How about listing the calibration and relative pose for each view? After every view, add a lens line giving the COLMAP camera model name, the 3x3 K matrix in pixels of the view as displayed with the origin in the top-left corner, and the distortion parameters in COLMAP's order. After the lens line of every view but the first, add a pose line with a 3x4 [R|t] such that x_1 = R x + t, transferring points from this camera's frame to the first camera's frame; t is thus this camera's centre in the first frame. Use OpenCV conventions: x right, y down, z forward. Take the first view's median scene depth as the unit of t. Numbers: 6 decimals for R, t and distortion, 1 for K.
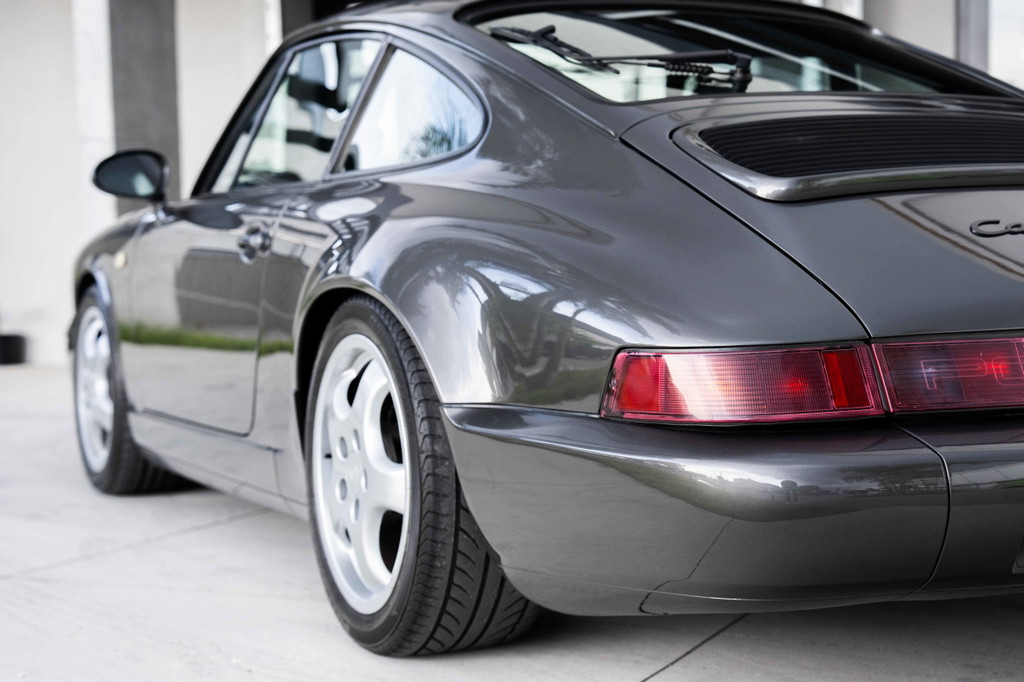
lens RADIAL K [[1675.4, 0, 543.8], [0, 1675.4, 354.3], [0, 0, 1]] dist [0.227310, 0.000000]
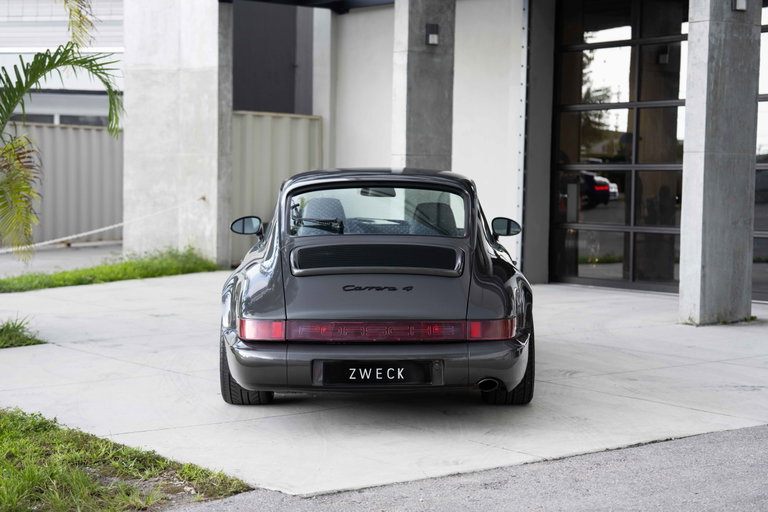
lens RADIAL K [[1560.9, 0, 370.2], [0, 1560.9, 288.1], [0, 0, 1]] dist [0.299796, 0.000000]
pose [[0.889367, 0.063612, -0.452746, 1.356990], [-0.048222, 0.997801, 0.045466, -0.171403], [0.454643, -0.018604, 0.890479, -1.399349]]
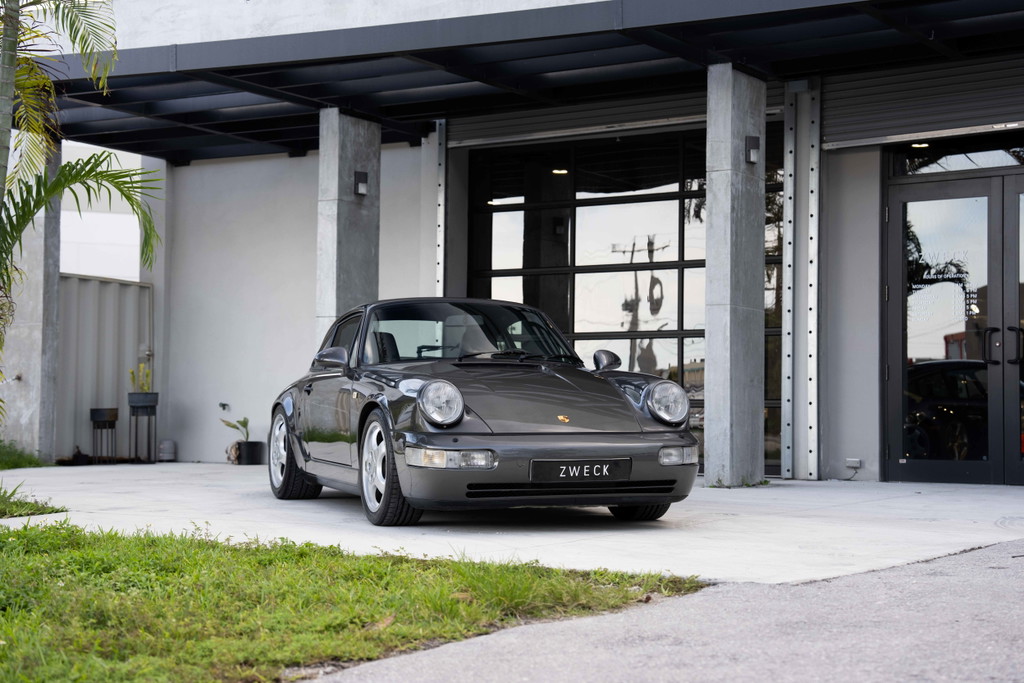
lens RADIAL K [[1838.5, 0, 521.8], [0, 1838.5, 361.0], [0, 0, 1]] dist [0.273914, 0.000000]
pose [[0.993011, 0.024366, -0.115482, 0.323254], [-0.033098, 0.996686, -0.074308, 0.100744], [0.113288, 0.077611, 0.990526, -1.881523]]
